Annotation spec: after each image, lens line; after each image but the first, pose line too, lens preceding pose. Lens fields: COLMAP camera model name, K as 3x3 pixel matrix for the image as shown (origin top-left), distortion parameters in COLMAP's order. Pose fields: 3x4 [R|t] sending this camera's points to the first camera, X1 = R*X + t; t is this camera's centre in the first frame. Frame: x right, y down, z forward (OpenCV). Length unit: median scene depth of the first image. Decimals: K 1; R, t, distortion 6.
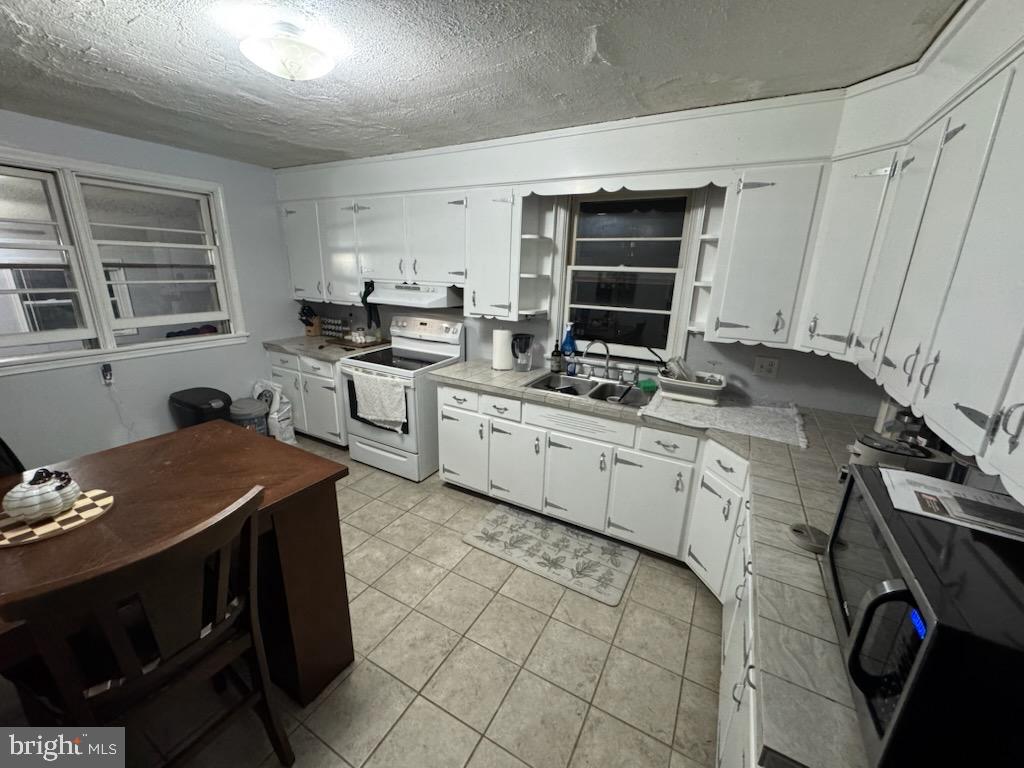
lens RADIAL K [[407.3, 0, 512.0], [0, 407.3, 384.0], [0, 0, 1]] dist [-0.000271, -0.000163]
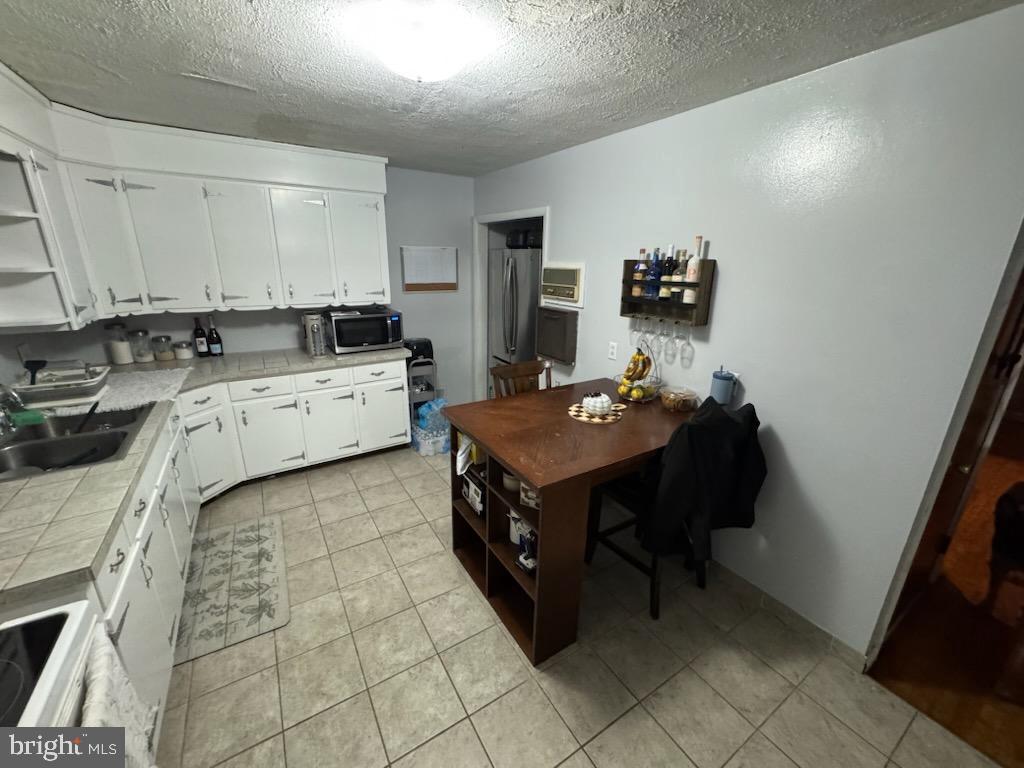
lens RADIAL K [[407.3, 0, 512.0], [0, 407.3, 384.0], [0, 0, 1]] dist [-0.000271, -0.000163]
pose [[-0.877190, -0.183534, 0.443681, -0.682642], [0.090573, 0.844219, 0.528290, -0.328762], [-0.471524, 0.503596, -0.723917, 1.031015]]
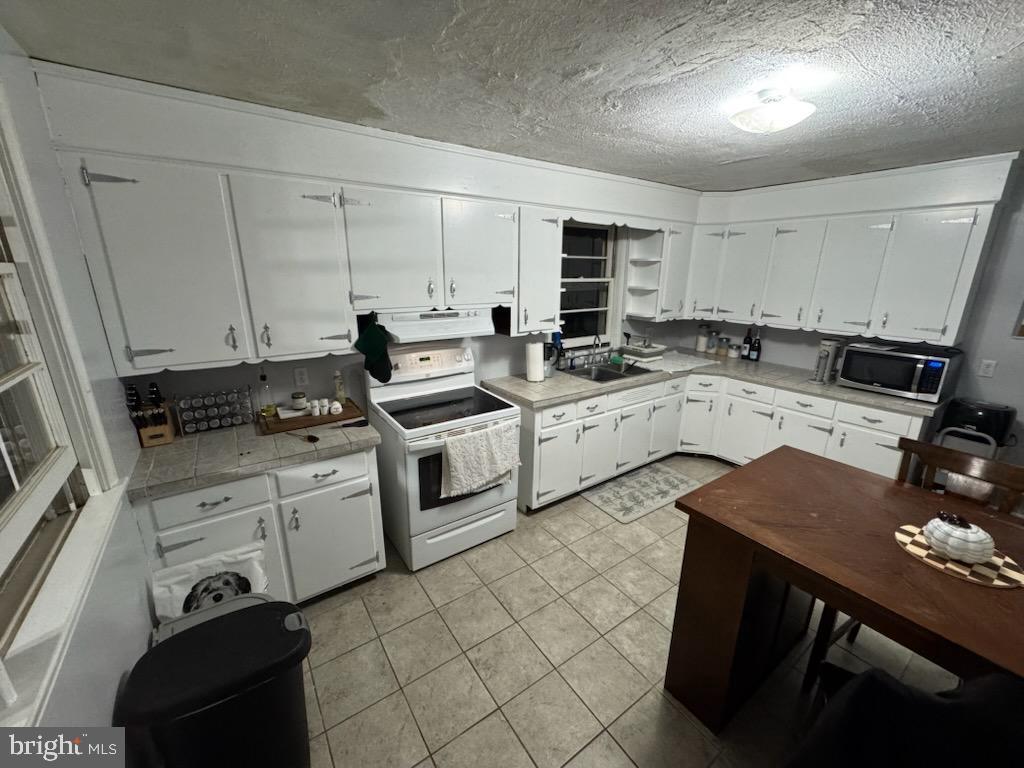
lens RADIAL K [[407.3, 0, 512.0], [0, 407.3, 384.0], [0, 0, 1]] dist [-0.000271, -0.000163]
pose [[0.434946, -0.268024, 0.859643, -1.038933], [0.251603, 0.952823, 0.169775, -0.241094], [-0.864591, 0.142446, 0.481862, 0.608104]]
